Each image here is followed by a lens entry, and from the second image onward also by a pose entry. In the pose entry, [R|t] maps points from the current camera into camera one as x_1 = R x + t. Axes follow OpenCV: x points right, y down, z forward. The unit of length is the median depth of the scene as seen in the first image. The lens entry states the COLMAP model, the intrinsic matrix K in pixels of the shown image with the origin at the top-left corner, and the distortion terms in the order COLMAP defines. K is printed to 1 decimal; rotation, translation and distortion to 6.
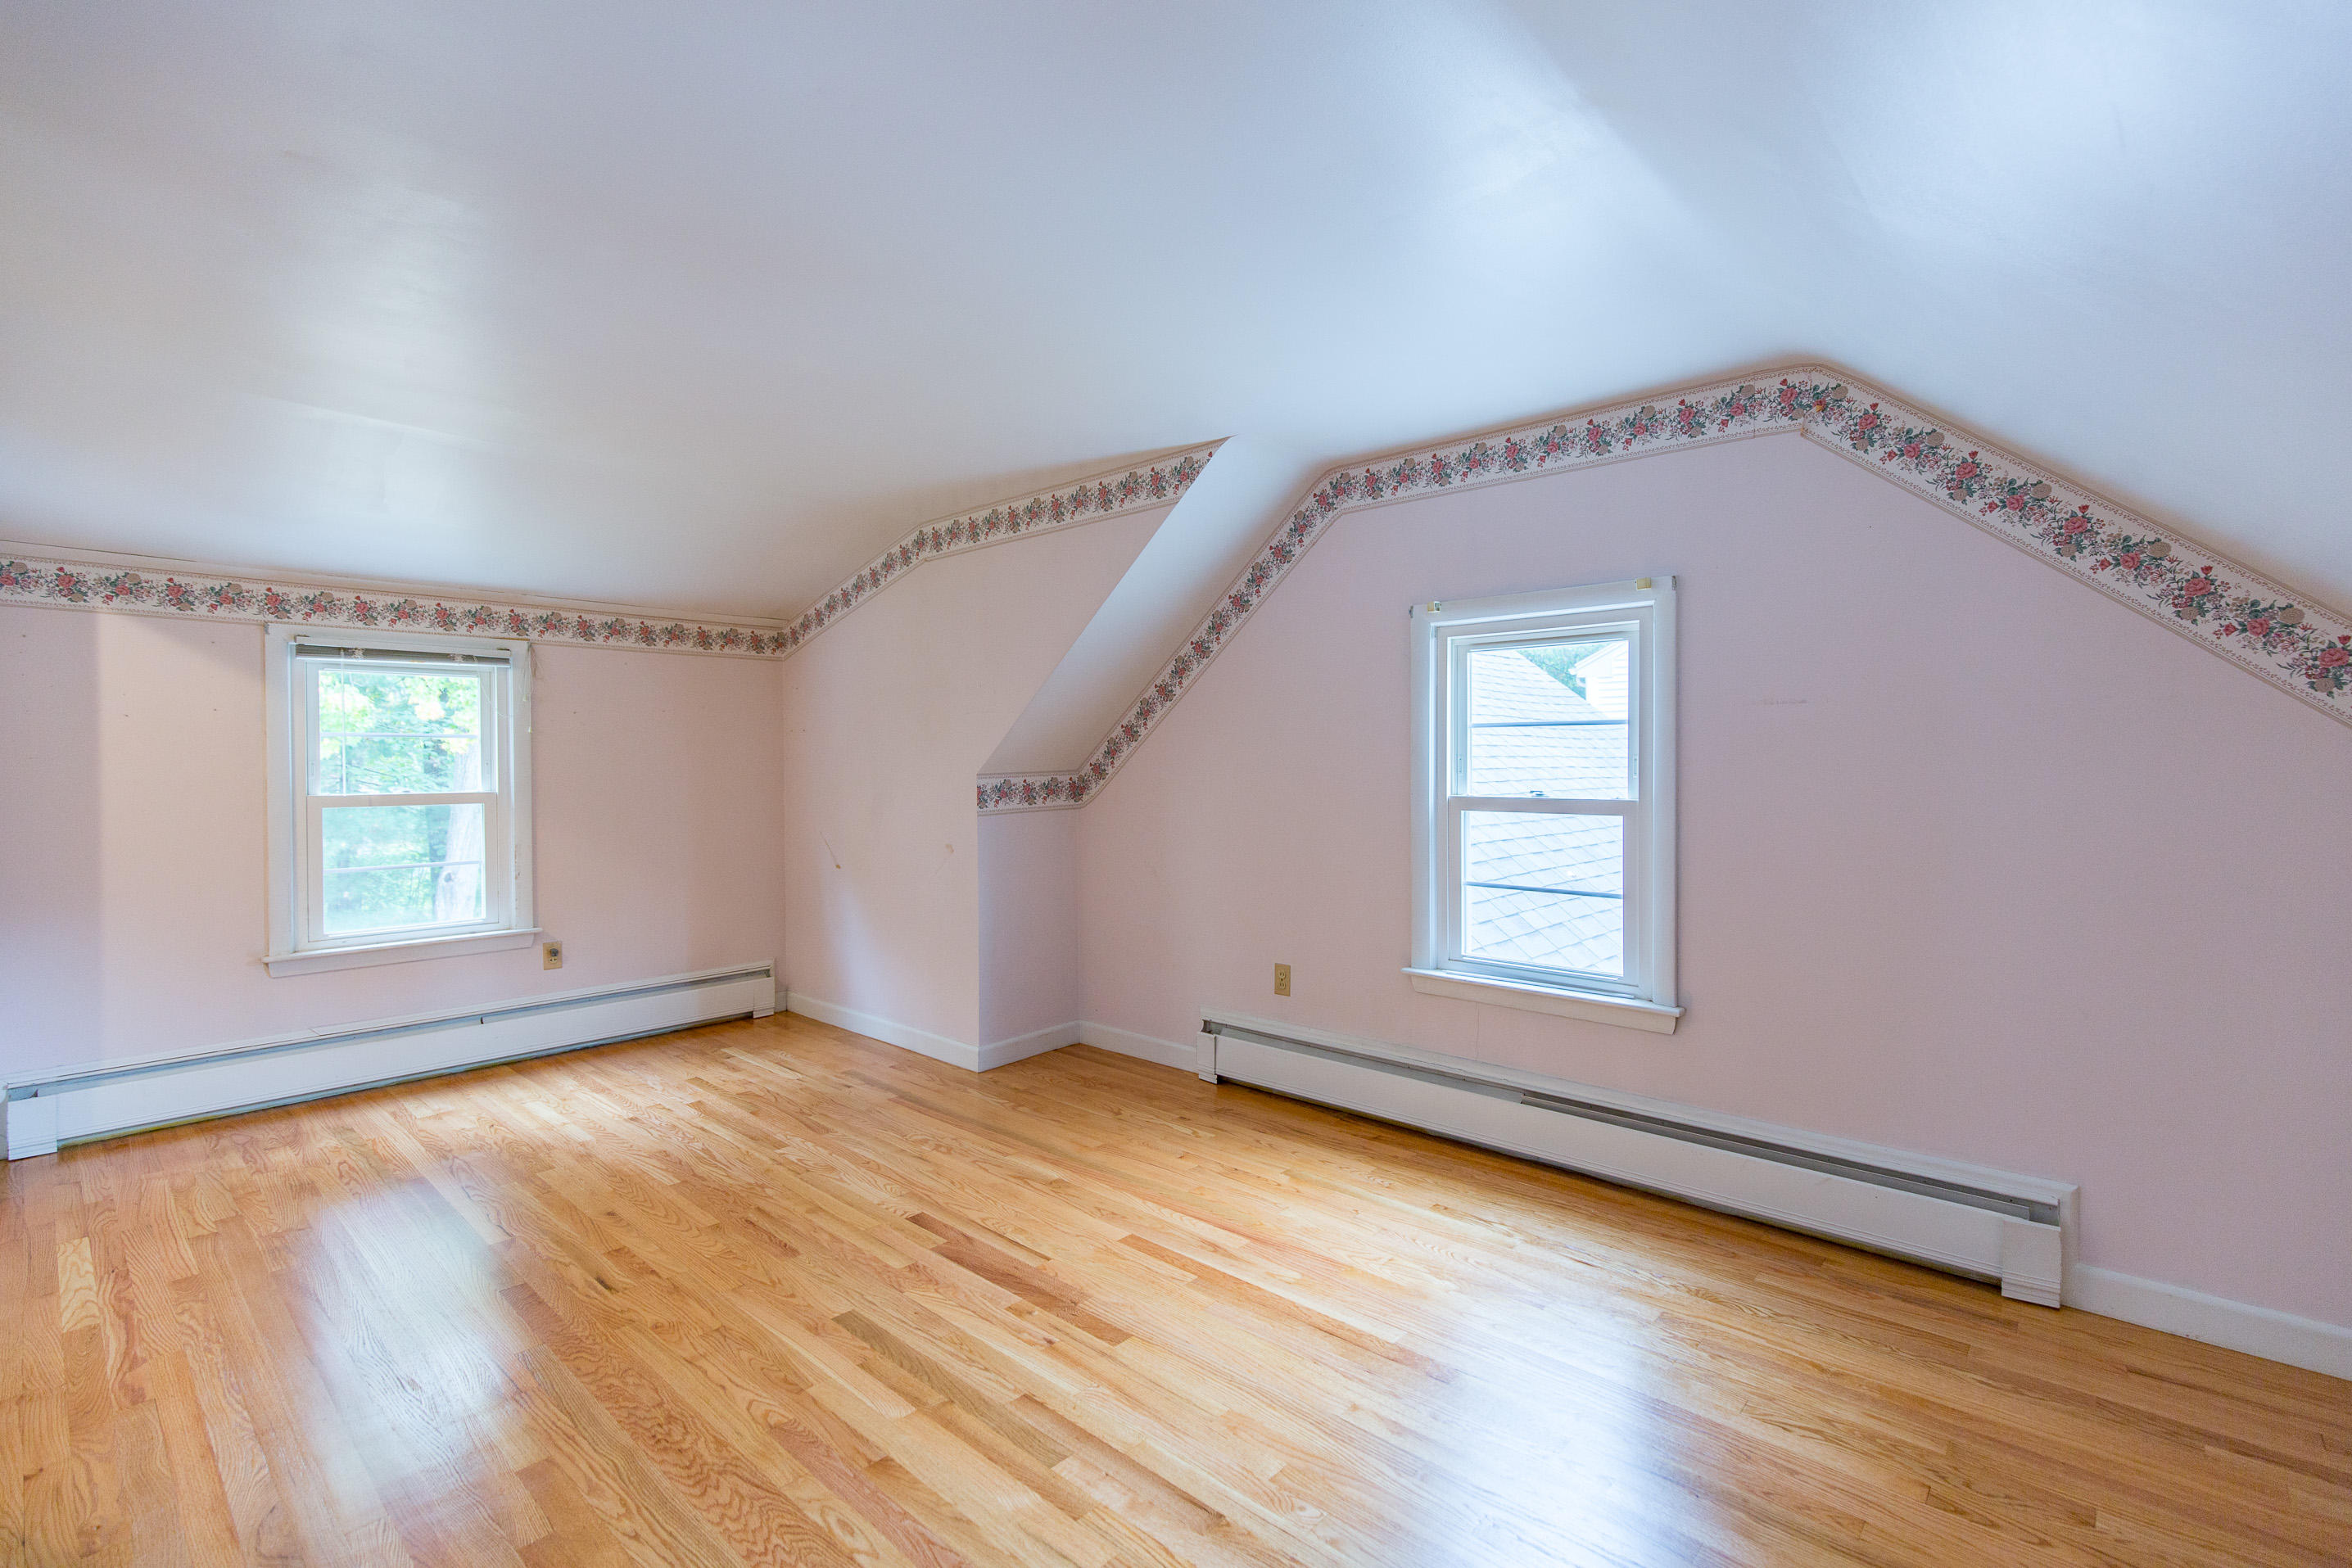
lens RADIAL K [[1056.6, 0, 1175.6], [0, 1056.6, 777.7], [0, 0, 1]] dist [0.003899, -0.000122]
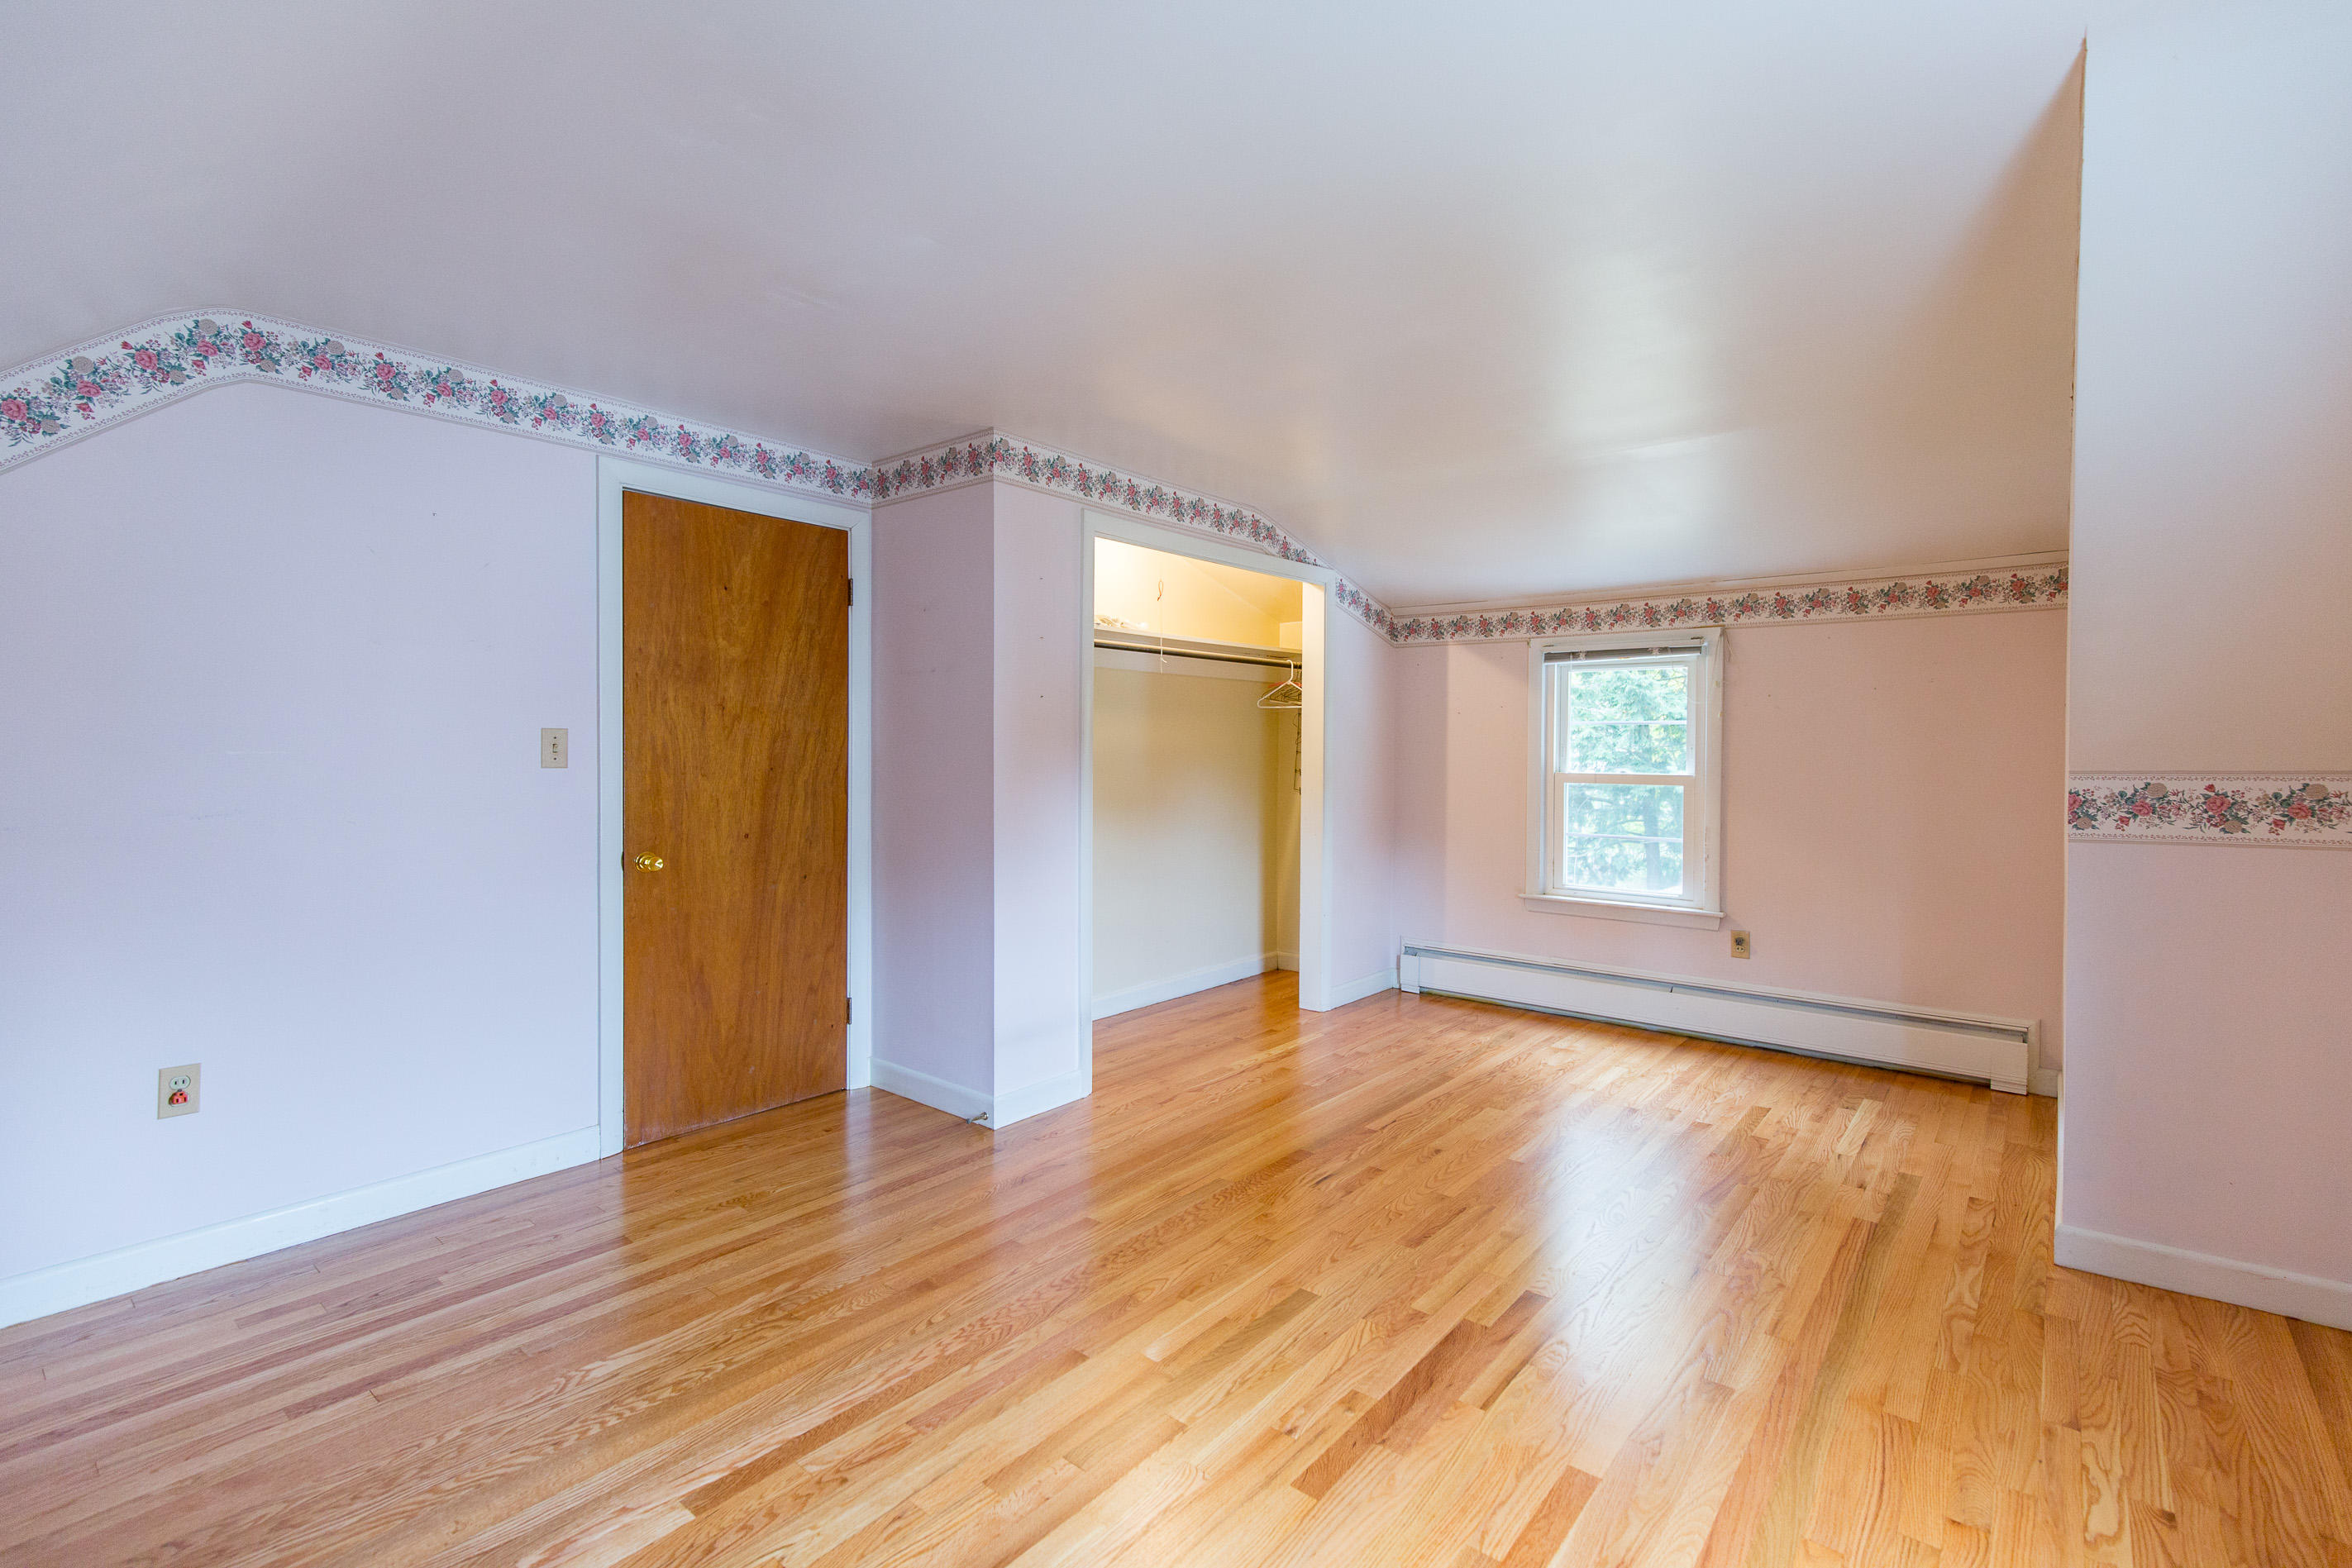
lens RADIAL K [[1056.6, 0, 1194.4], [0, 1056.6, 759.1], [0, 0, 1]] dist [0.003899, -0.000122]
pose [[0.058864, 0.018326, -0.998098, 0.412873], [-0.022199, 0.999608, 0.017044, -0.010534], [0.998019, 0.021154, 0.059248, 0.498646]]
